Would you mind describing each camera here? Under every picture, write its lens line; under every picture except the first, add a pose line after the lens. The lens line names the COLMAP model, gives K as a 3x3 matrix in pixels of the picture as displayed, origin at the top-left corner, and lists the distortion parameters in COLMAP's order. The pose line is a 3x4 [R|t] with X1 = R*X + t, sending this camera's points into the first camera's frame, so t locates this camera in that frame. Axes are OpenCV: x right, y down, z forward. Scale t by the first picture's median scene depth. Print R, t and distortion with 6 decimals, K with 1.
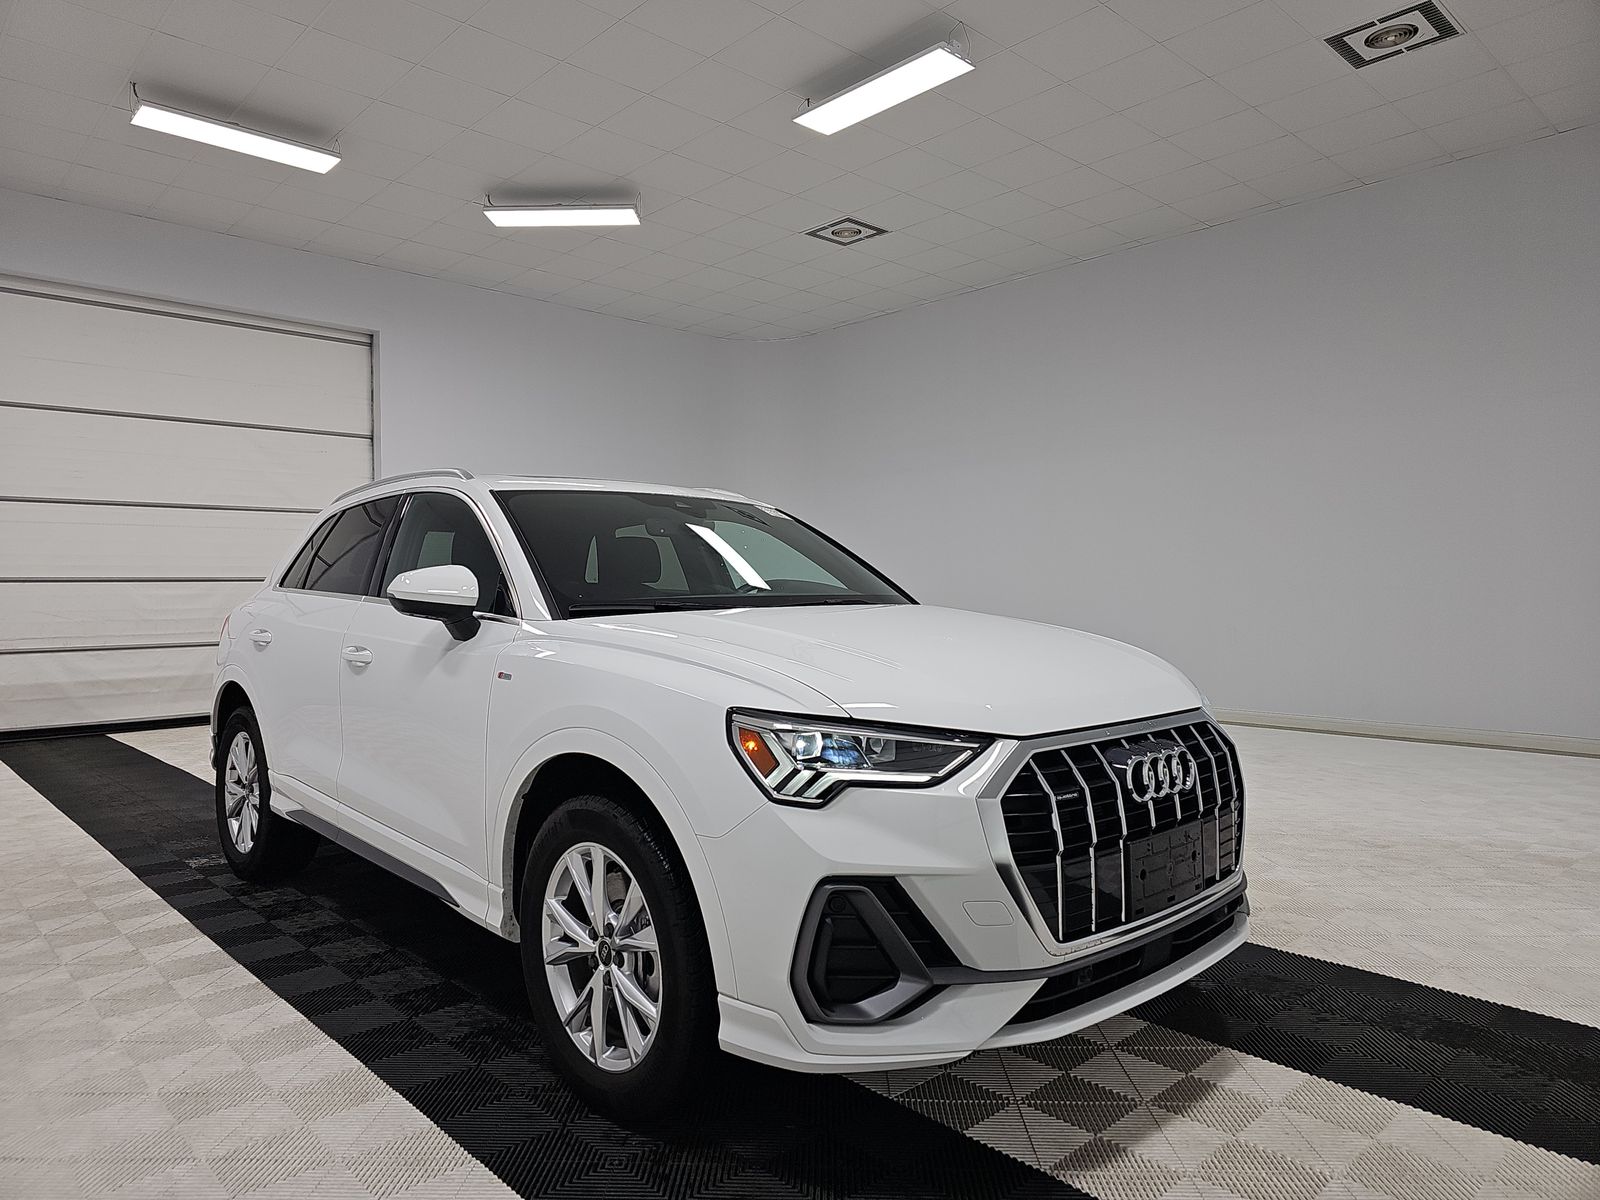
lens RADIAL K [[1051.3, 0, 793.3], [0, 1051.3, 604.8], [0, 0, 1]] dist [0.123085, -0.164409]
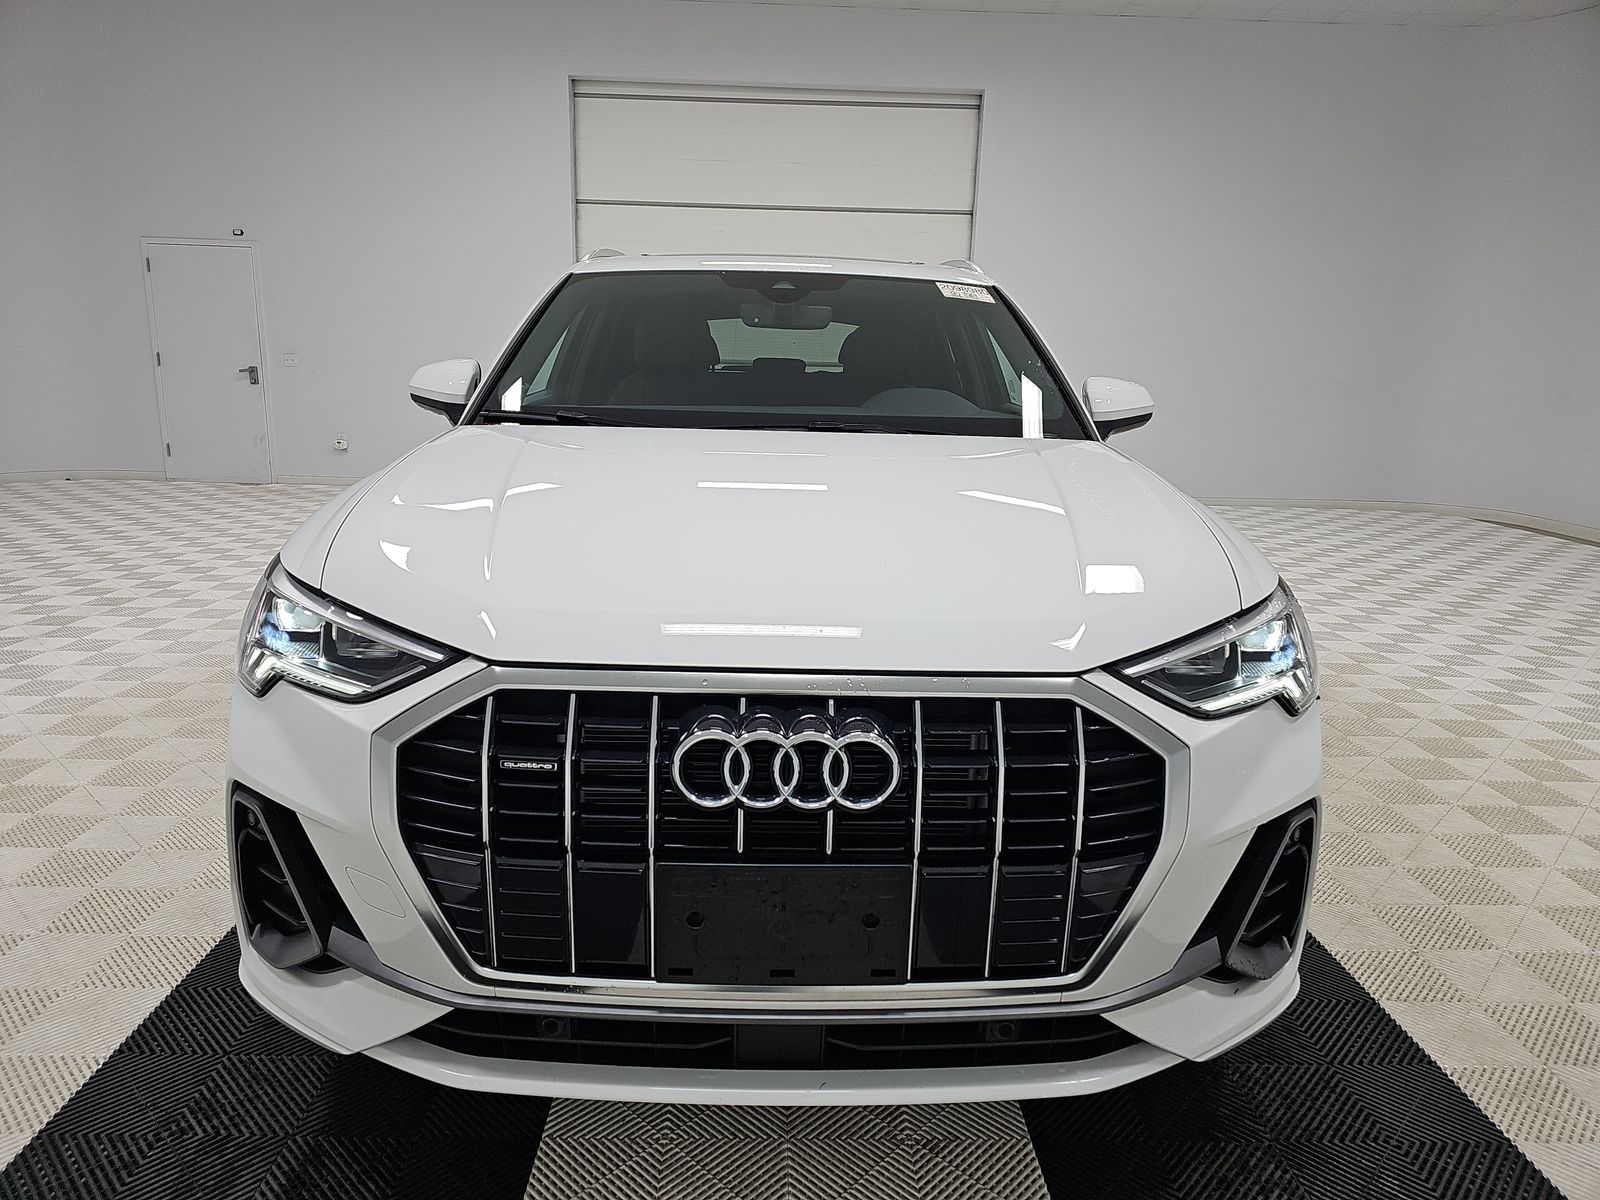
lens RADIAL K [[1051.3, 0, 793.3], [0, 1051.3, 604.8], [0, 0, 1]] dist [0.123085, -0.164409]
pose [[0.712541, 0.169007, -0.680971, 0.636006], [-0.027436, 0.976525, 0.213652, -0.044120], [0.701094, -0.133552, 0.700451, 0.545358]]
